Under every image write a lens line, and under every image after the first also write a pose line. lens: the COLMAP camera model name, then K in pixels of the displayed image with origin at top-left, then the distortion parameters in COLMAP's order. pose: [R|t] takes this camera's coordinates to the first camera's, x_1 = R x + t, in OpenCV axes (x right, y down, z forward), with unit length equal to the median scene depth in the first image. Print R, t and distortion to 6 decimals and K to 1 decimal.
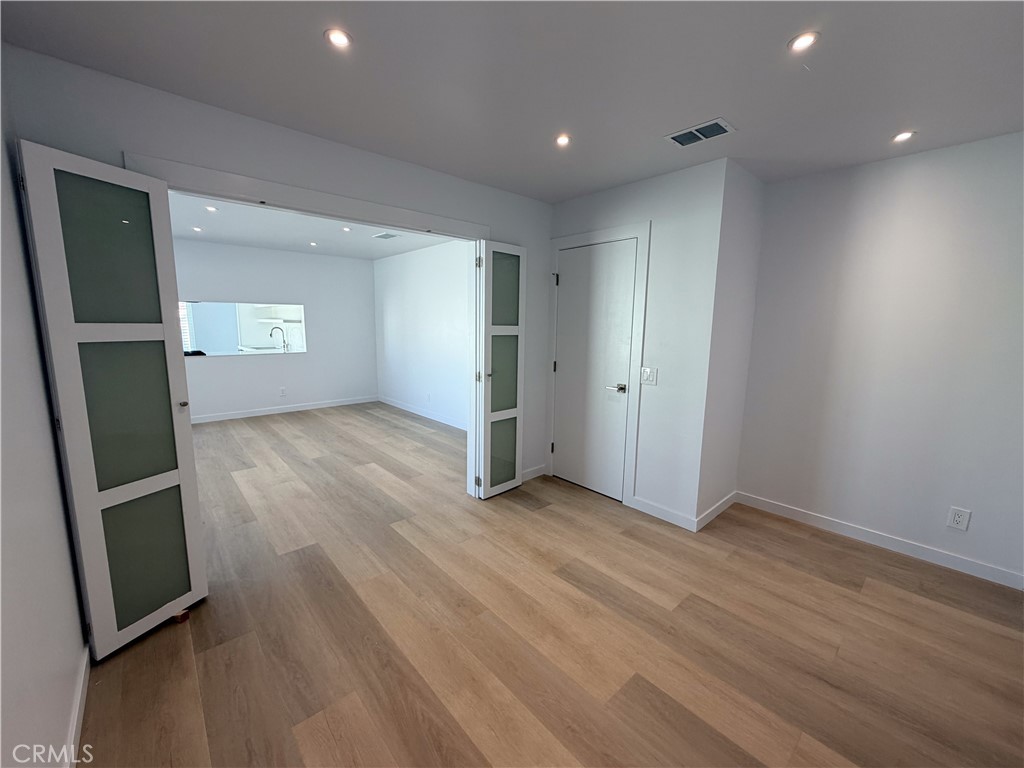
lens RADIAL K [[409.0, 0, 507.2], [0, 409.0, 385.0], [0, 0, 1]] dist [0.000806, -0.000051]
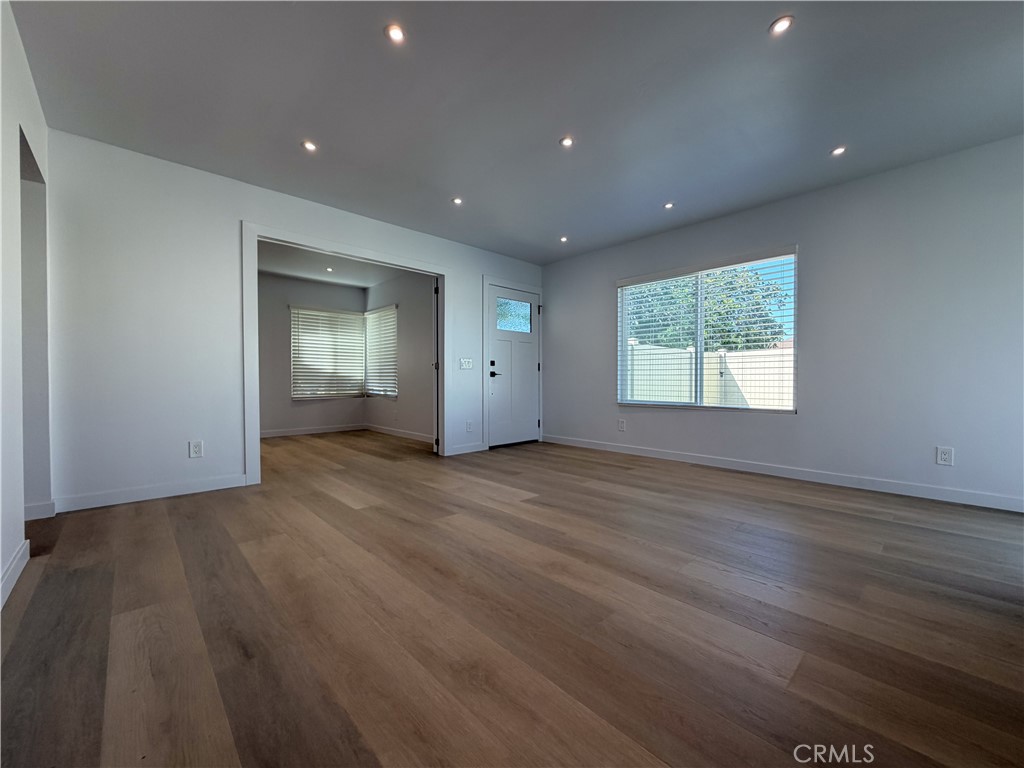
lens RADIAL K [[409.0, 0, 507.2], [0, 409.0, 385.0], [0, 0, 1]] dist [0.000806, -0.000051]
pose [[-0.999767, -0.009111, -0.019552, -0.533819], [-0.012141, 0.986885, 0.160965, -0.108888], [0.017829, 0.161165, -0.986766, 1.560254]]
